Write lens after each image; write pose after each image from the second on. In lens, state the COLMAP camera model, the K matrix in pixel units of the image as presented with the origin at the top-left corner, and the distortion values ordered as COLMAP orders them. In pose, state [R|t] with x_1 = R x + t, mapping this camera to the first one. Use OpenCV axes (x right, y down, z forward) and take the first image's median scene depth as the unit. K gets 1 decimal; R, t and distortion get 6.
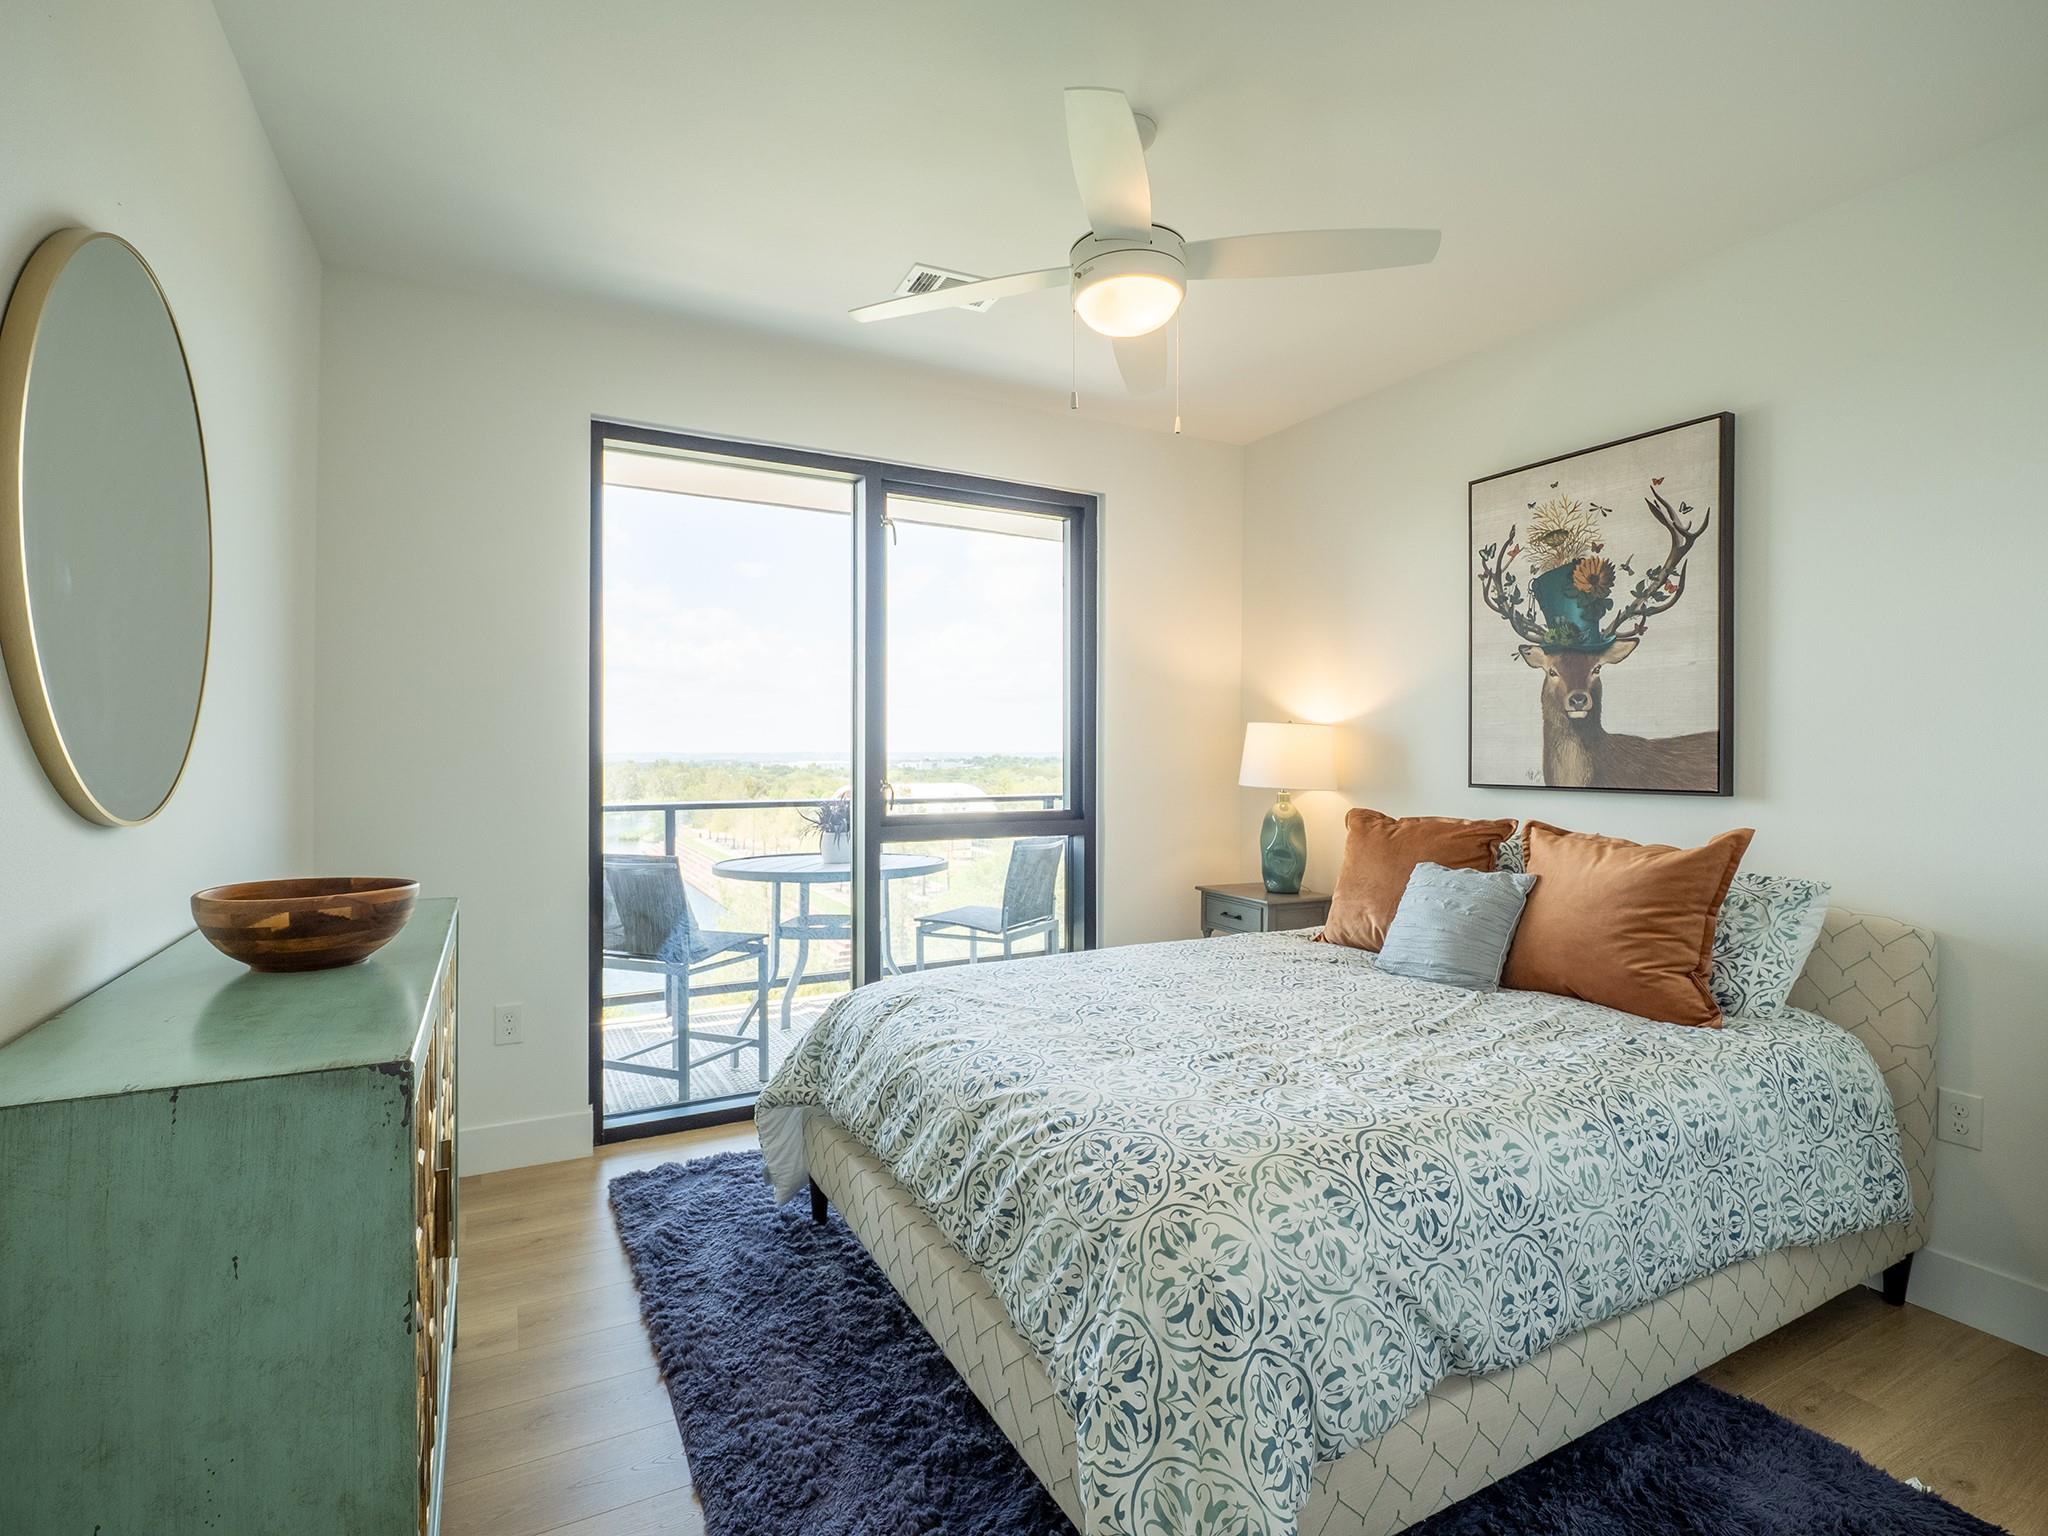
lens RADIAL K [[979.8, 0, 1010.2], [0, 979.8, 757.8], [0, 0, 1]] dist [-0.007869, -0.002144]
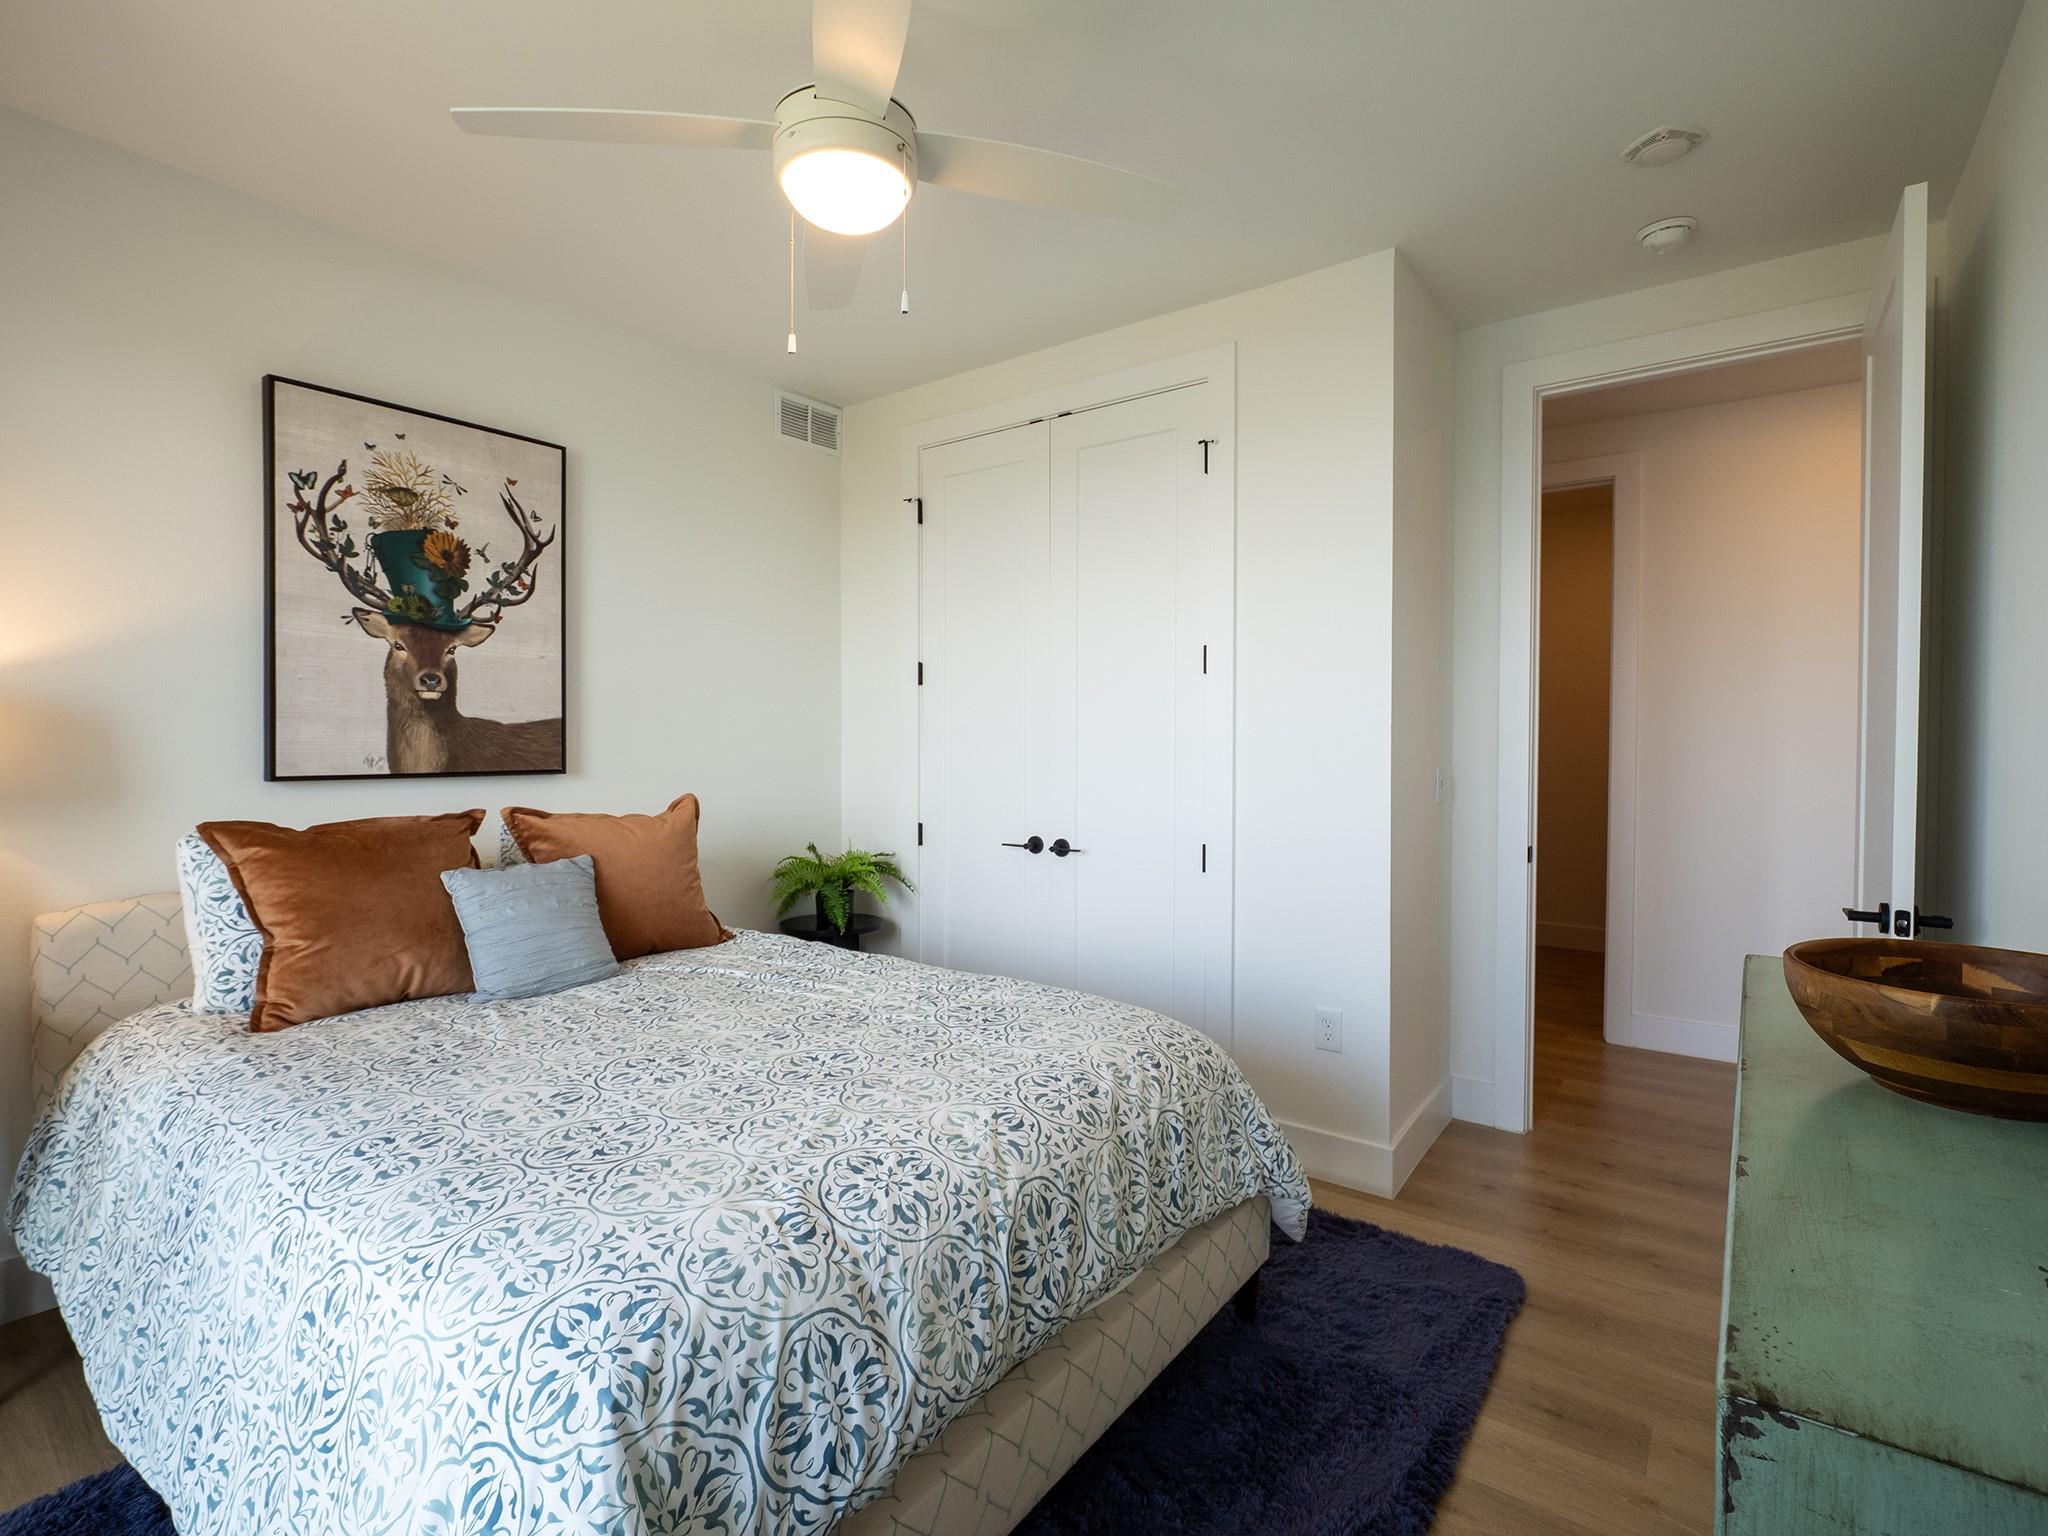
lens RADIAL K [[979.8, 0, 1027.3], [0, 979.8, 760.8], [0, 0, 1]] dist [-0.007869, -0.002144]
pose [[-0.433487, -0.020068, 0.900936, -0.514408], [0.002146, 0.999726, 0.023301, -0.002208], [-0.901157, 0.012034, -0.433326, 0.897387]]
